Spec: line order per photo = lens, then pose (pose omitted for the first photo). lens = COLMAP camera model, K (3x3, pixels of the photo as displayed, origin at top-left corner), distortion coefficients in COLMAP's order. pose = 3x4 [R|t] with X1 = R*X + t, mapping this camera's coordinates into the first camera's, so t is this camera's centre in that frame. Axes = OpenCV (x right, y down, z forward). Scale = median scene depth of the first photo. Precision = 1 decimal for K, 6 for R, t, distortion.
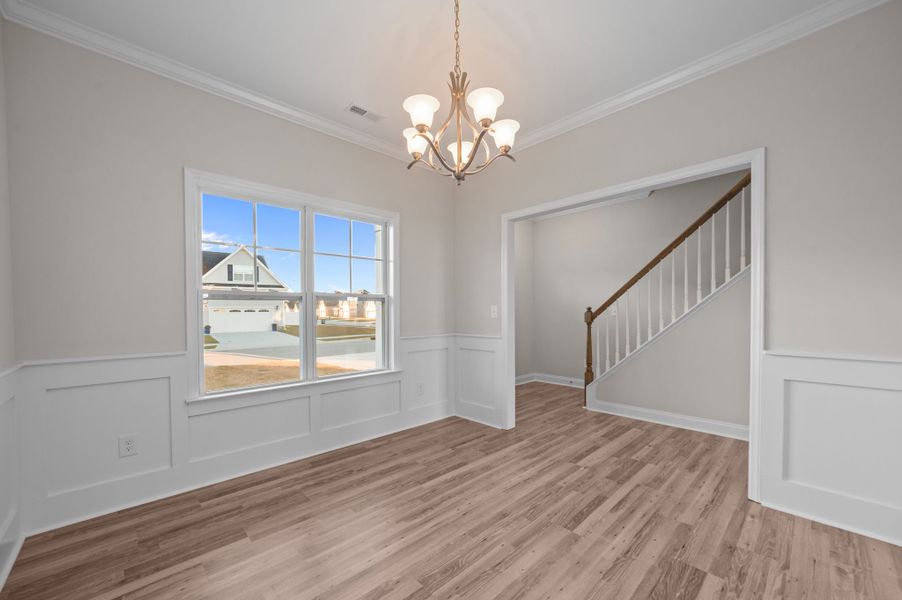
lens RADIAL K [[354.9, 0, 449.6], [0, 354.9, 313.4], [0, 0, 1]] dist [-0.017943, 0.004789]
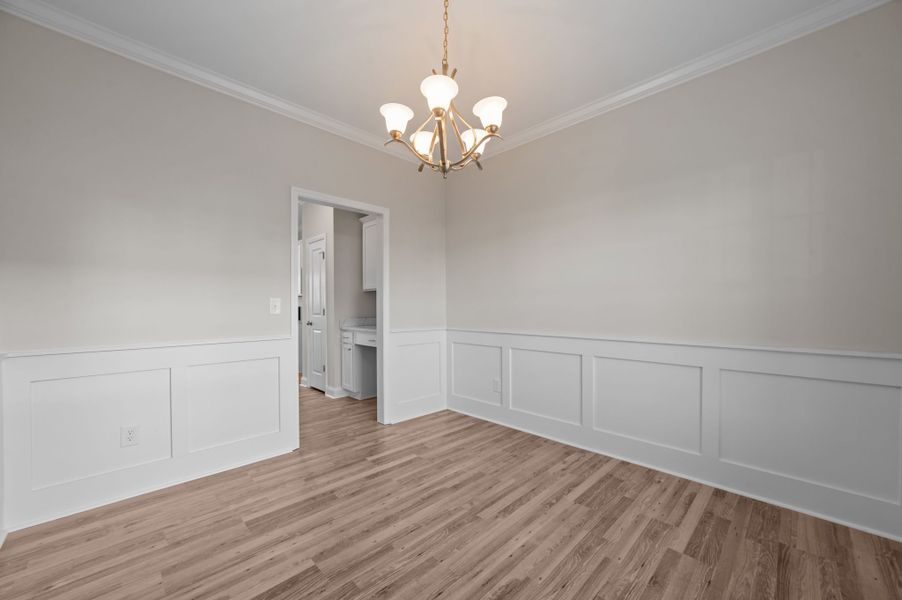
lens RADIAL K [[354.9, 0, 449.6], [0, 354.9, 313.4], [0, 0, 1]] dist [-0.017943, 0.004789]
pose [[-0.999794, 0.008994, -0.018221, 0.033456], [0.008540, 0.999655, 0.024831, -0.007807], [0.018438, 0.024670, -0.999526, 1.894287]]
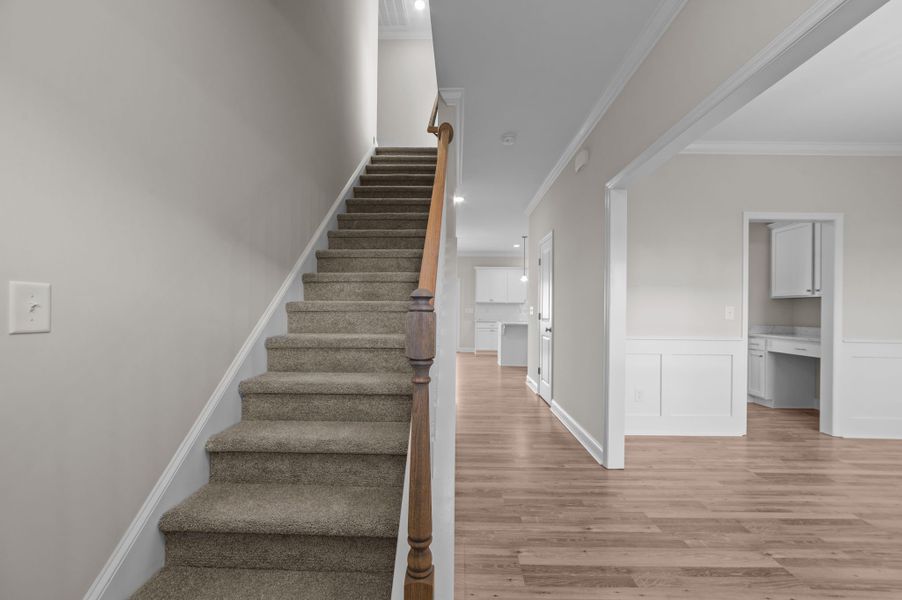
lens RADIAL K [[354.9, 0, 449.6], [0, 354.9, 313.4], [0, 0, 1]] dist [-0.017943, 0.004789]
pose [[-0.714493, -0.008561, 0.699590, 0.520497], [-0.003606, 0.999957, 0.008554, -0.016168], [-0.699633, 0.003589, -0.714494, 2.718878]]
